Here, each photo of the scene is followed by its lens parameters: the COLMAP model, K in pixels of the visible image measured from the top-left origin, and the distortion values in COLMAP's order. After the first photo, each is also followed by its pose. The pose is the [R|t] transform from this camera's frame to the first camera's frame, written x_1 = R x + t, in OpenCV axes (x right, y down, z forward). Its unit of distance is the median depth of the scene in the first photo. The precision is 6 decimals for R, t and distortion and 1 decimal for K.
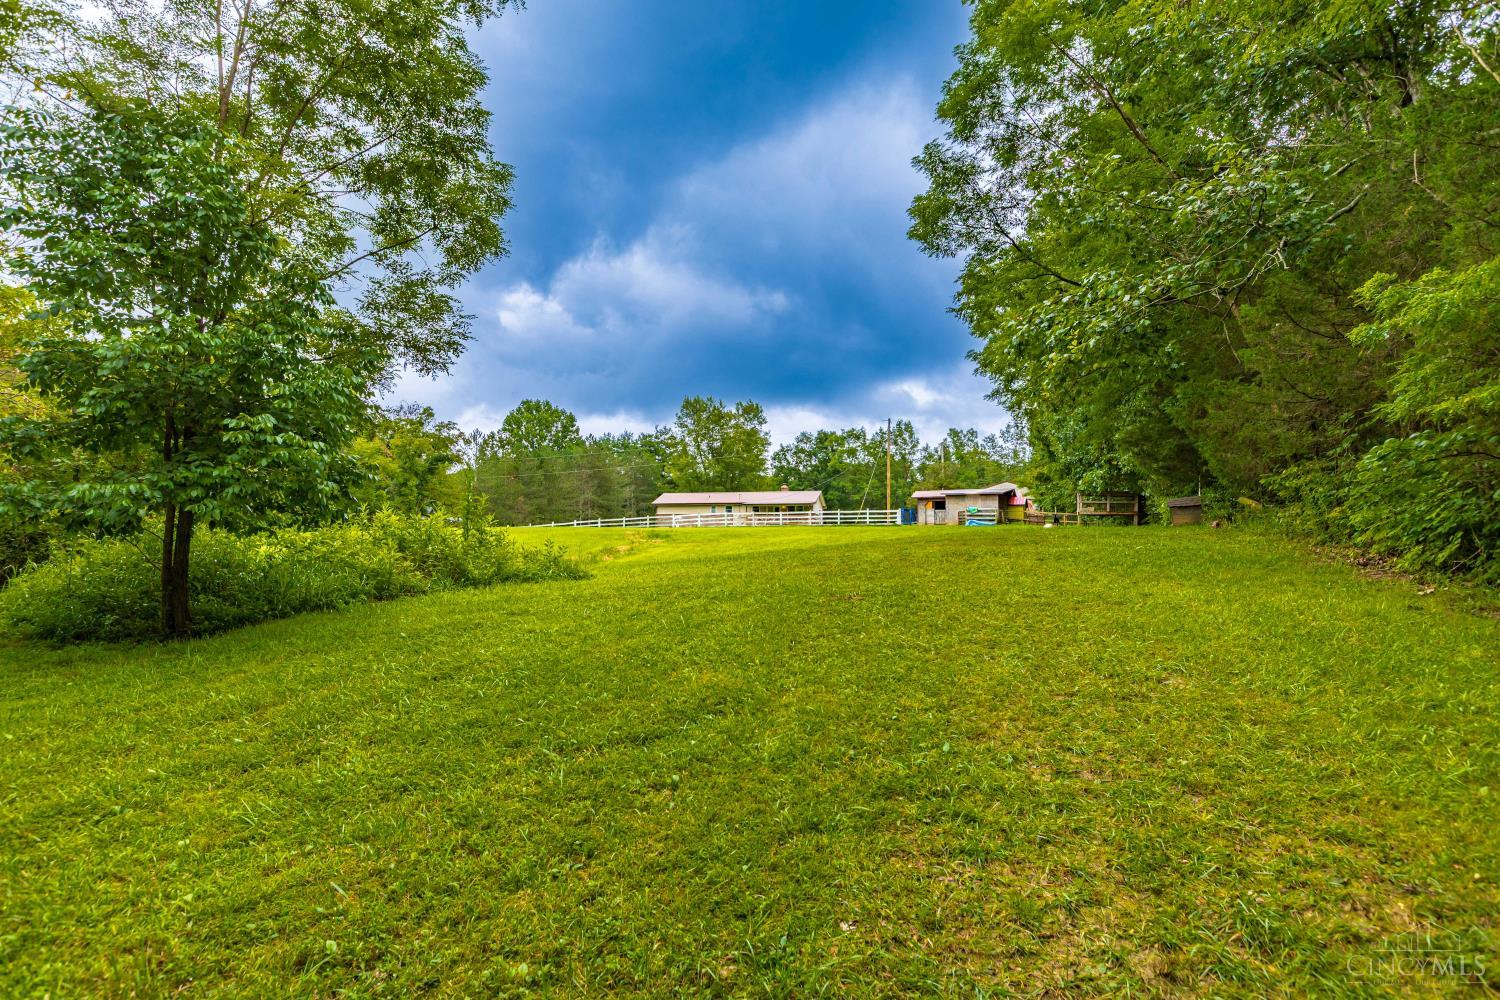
lens RADIAL K [[924.8, 0, 748.0], [0, 924.8, 502.2], [0, 0, 1]] dist [0.003891, 0.000462]
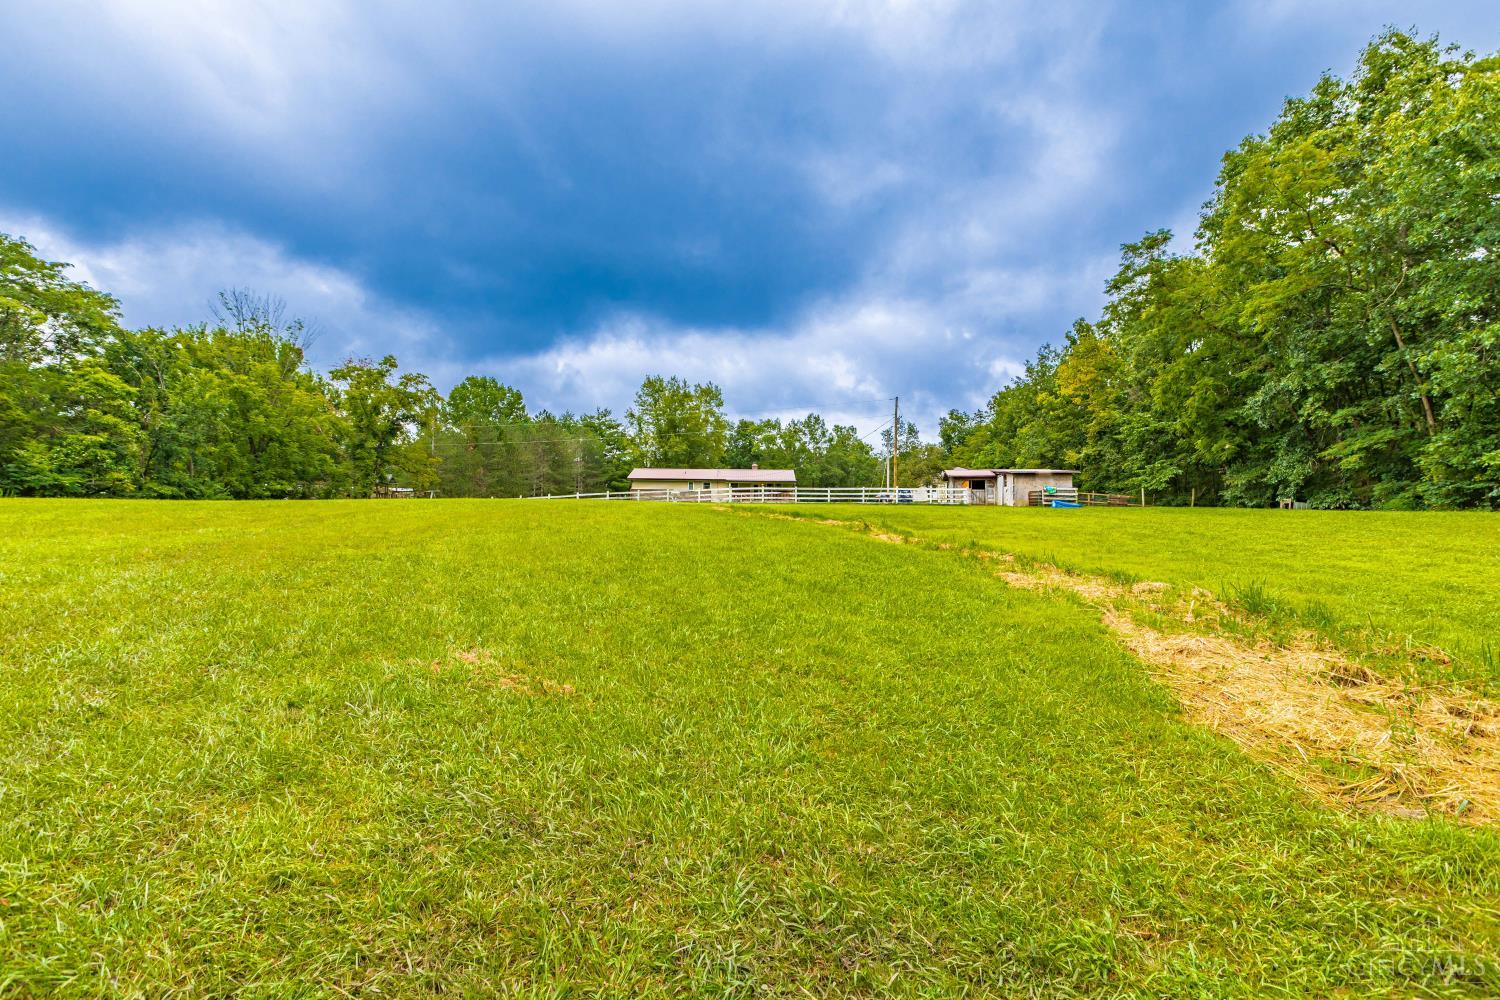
lens RADIAL K [[681.1, 0, 753.1], [0, 681.1, 502.5], [0, 0, 1]] dist [-0.003145, 0.001547]
pose [[0.977201, 0.016769, 0.211655, -0.120692], [-0.021818, 0.999530, 0.021540, 0.008701], [-0.211194, -0.025667, 0.977107, 0.253454]]
